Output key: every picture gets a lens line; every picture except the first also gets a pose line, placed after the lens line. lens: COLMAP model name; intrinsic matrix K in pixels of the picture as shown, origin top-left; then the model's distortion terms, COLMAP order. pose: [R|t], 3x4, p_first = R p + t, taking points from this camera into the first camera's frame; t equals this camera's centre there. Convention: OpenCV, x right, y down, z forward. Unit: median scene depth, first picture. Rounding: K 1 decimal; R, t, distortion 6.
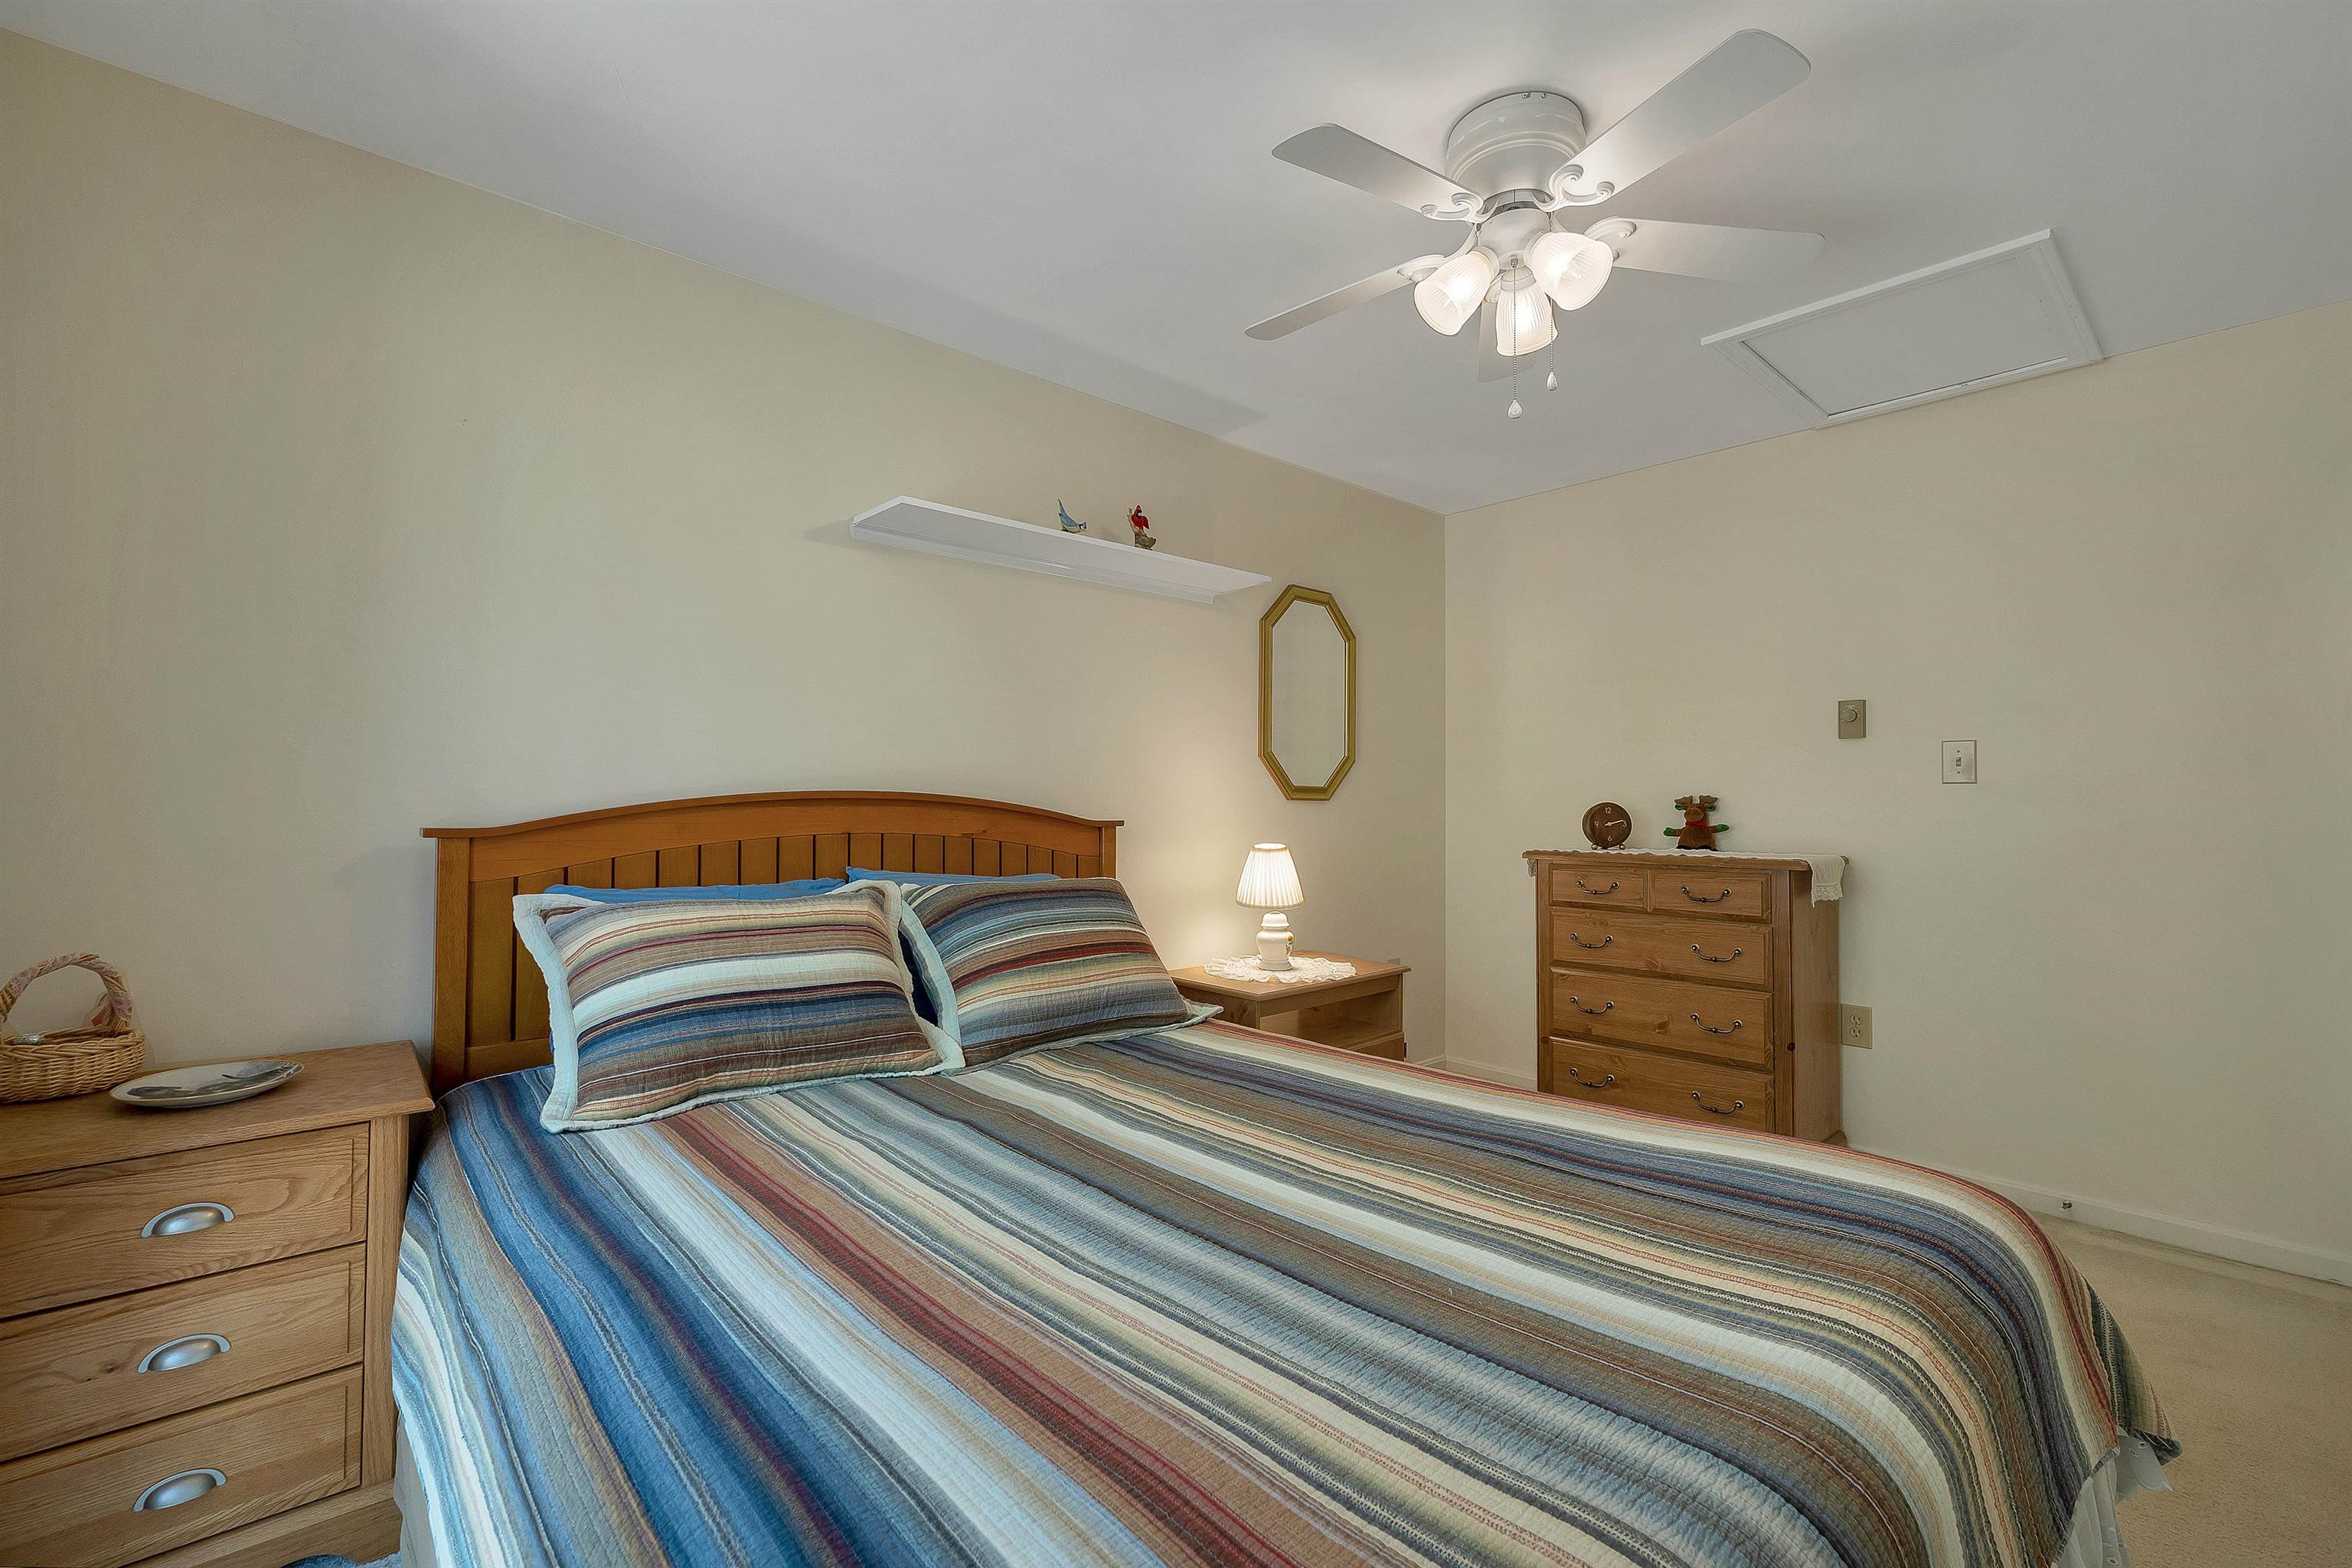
lens RADIAL K [[1028.4, 0, 1174.0], [0, 1028.4, 783.7], [0, 0, 1]] dist [0.000185, 0.000365]
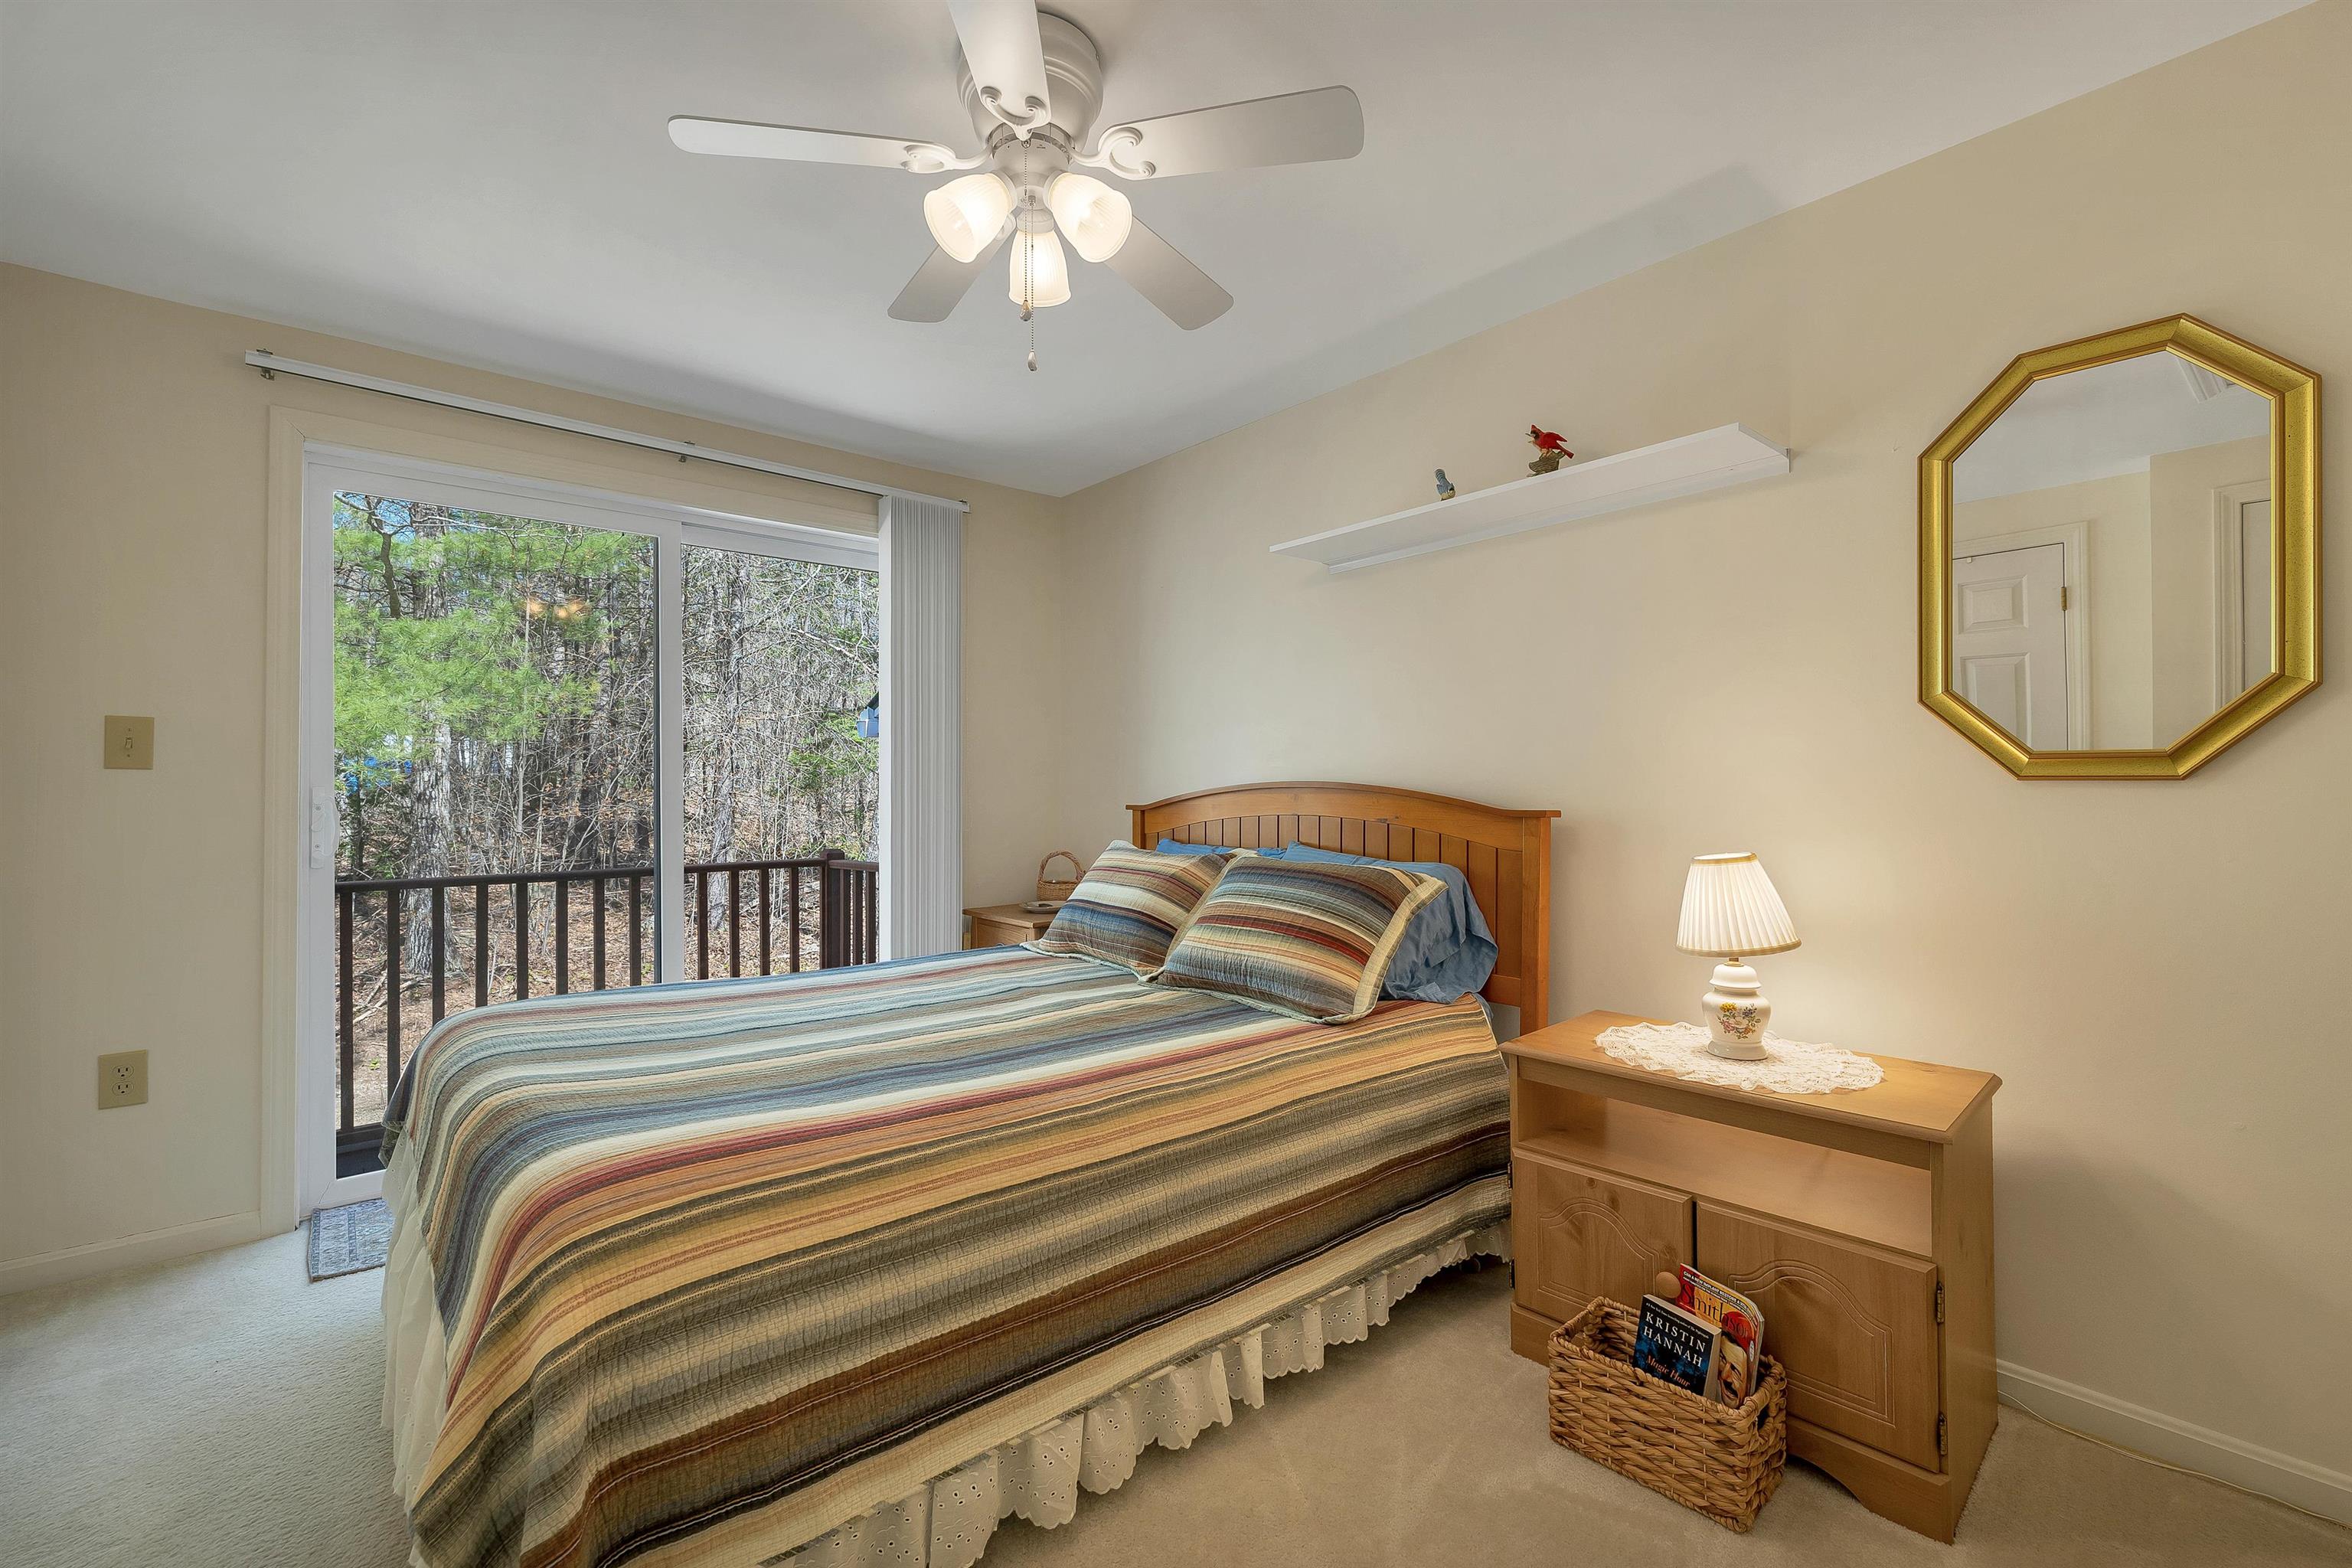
lens RADIAL K [[1028.4, 0, 1175.2], [0, 1028.4, 789.3], [0, 0, 1]] dist [0.000185, 0.000365]
pose [[-0.044772, -0.015618, -0.998875, 0.731646], [0.010020, 0.999820, -0.016082, 0.027574], [0.998947, -0.010729, -0.044607, 0.700828]]
